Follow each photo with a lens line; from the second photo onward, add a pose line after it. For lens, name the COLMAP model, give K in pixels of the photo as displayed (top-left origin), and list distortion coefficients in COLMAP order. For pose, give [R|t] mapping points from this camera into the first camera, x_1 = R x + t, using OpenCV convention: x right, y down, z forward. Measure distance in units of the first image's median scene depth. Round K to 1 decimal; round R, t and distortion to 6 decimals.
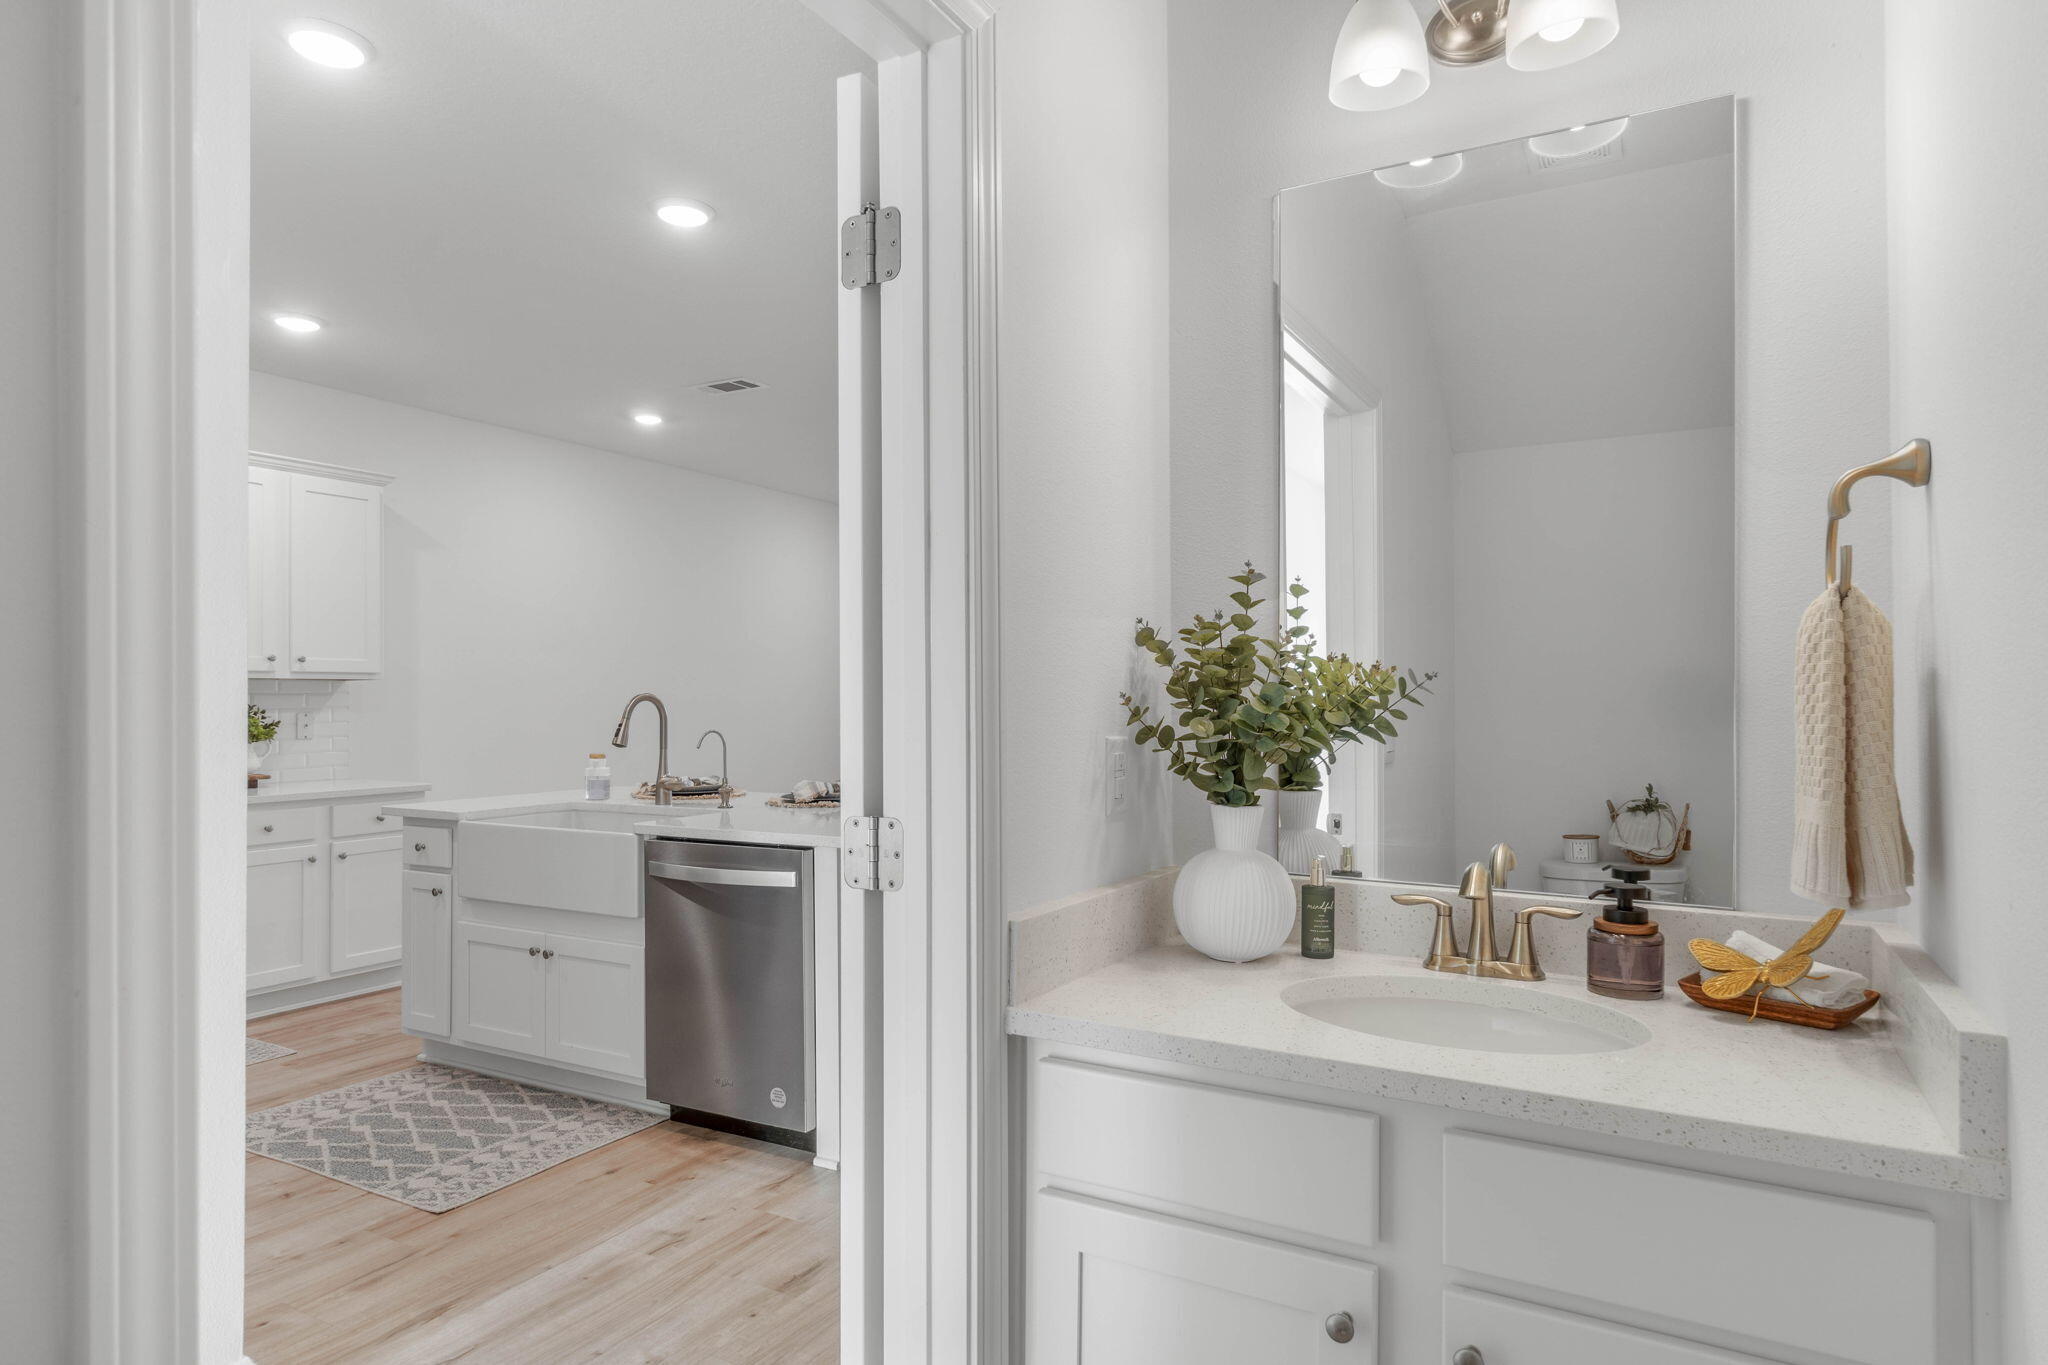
lens RADIAL K [[1182.7, 0, 1018.0], [0, 1182.7, 690.4], [0, 0, 1]] dist [0.008901, 0.000918]
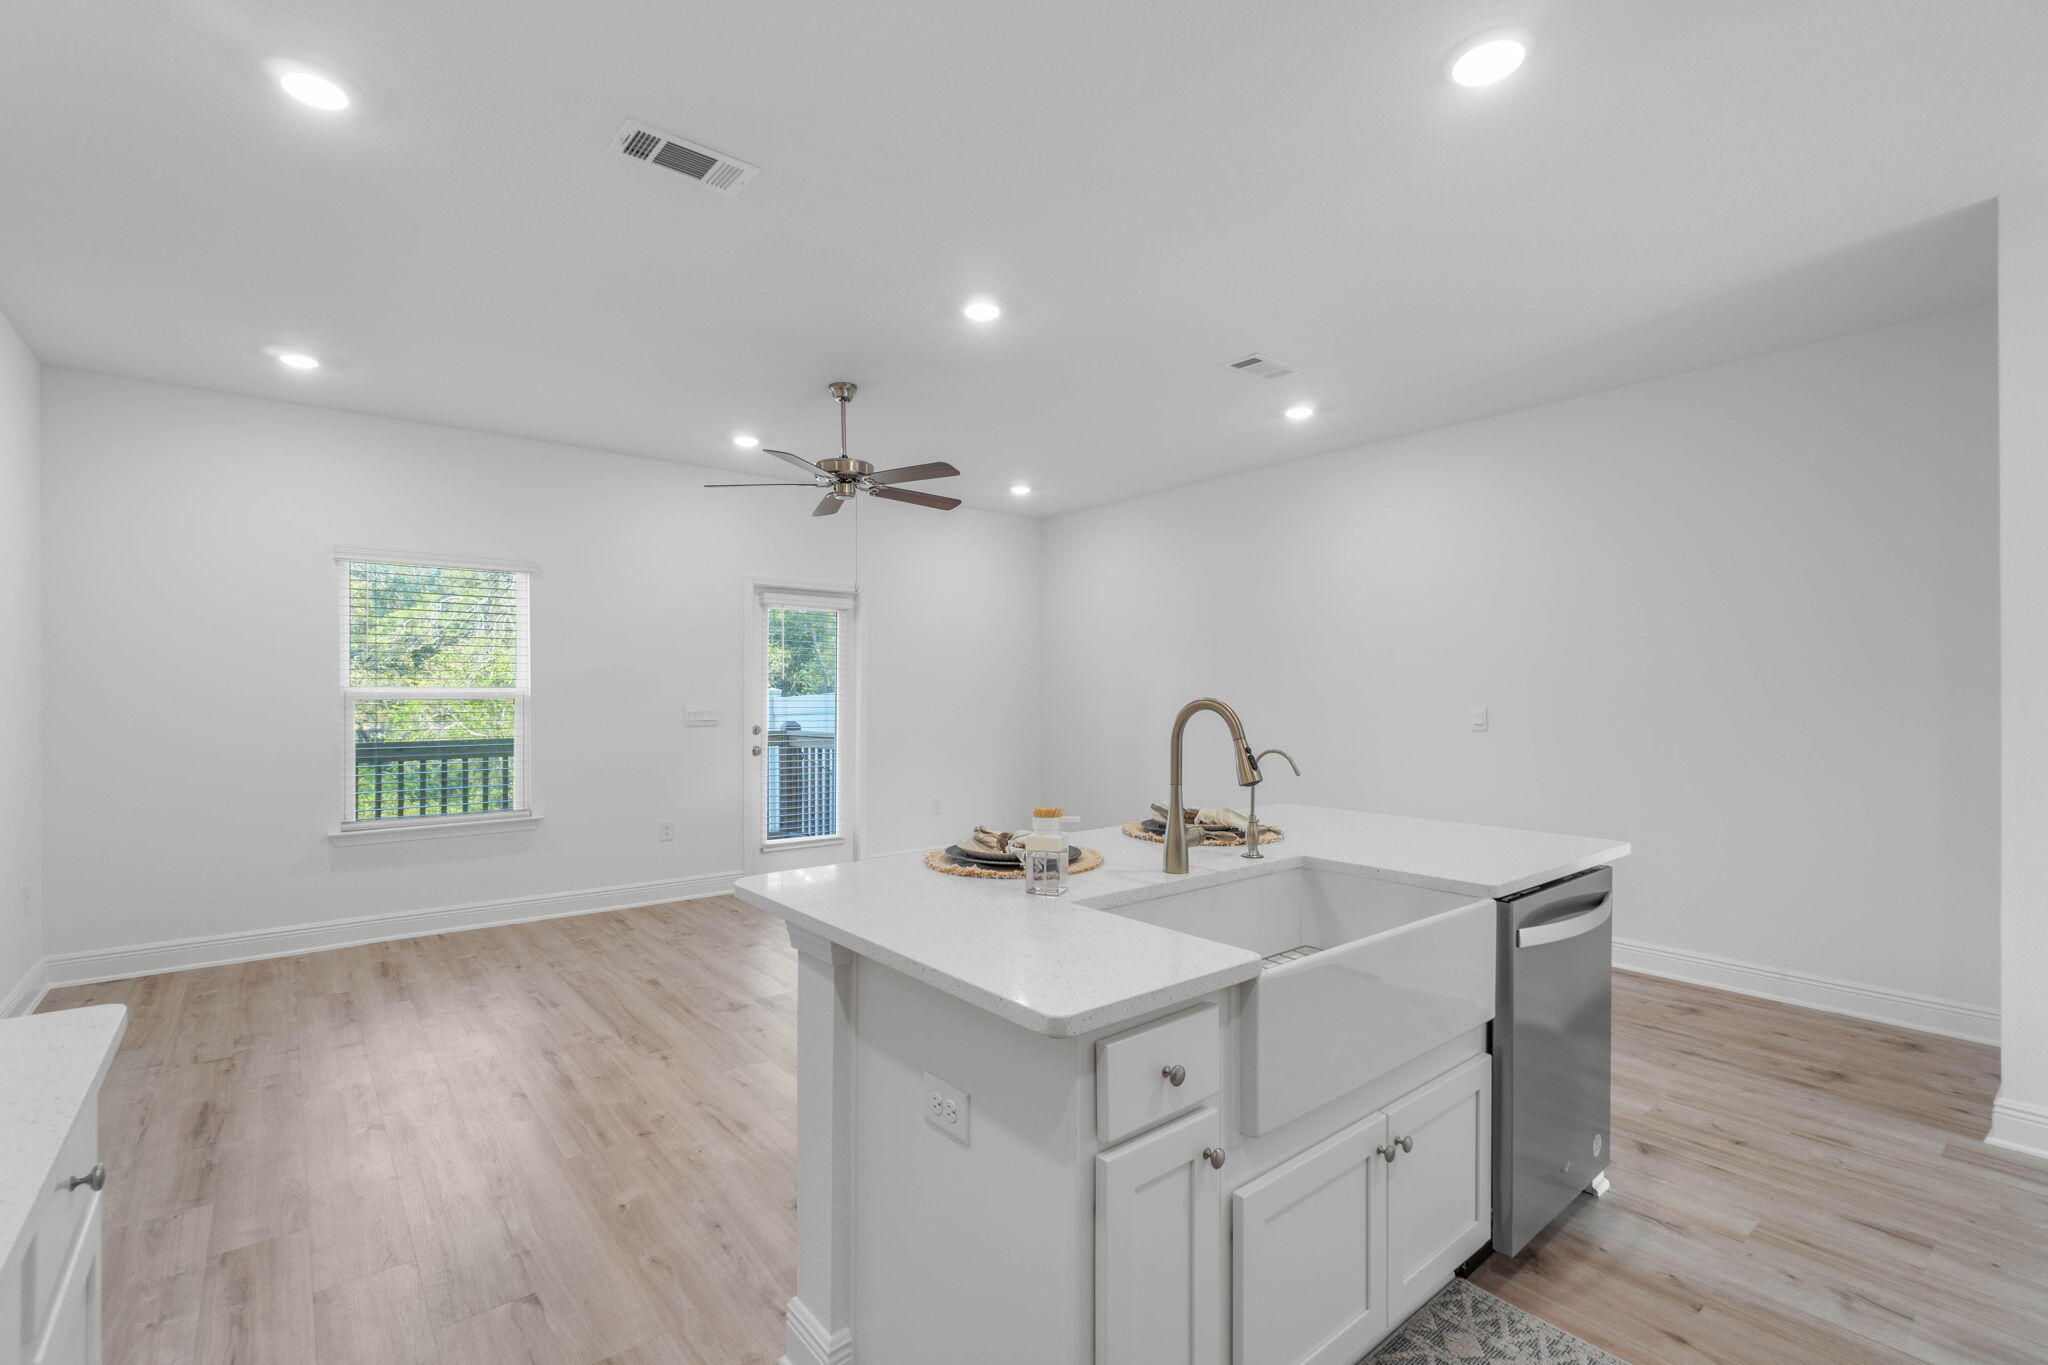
lens RADIAL K [[916.3, 0, 1020.6], [0, 916.3, 691.6], [0, 0, 1]] dist [-0.002345, 0.000043]
pose [[0.359674, 0.003442, 0.933072, -0.855418], [-0.011321, 0.999936, 0.000675, 0.000292], [-0.933009, -0.010807, 0.359690, 0.979519]]
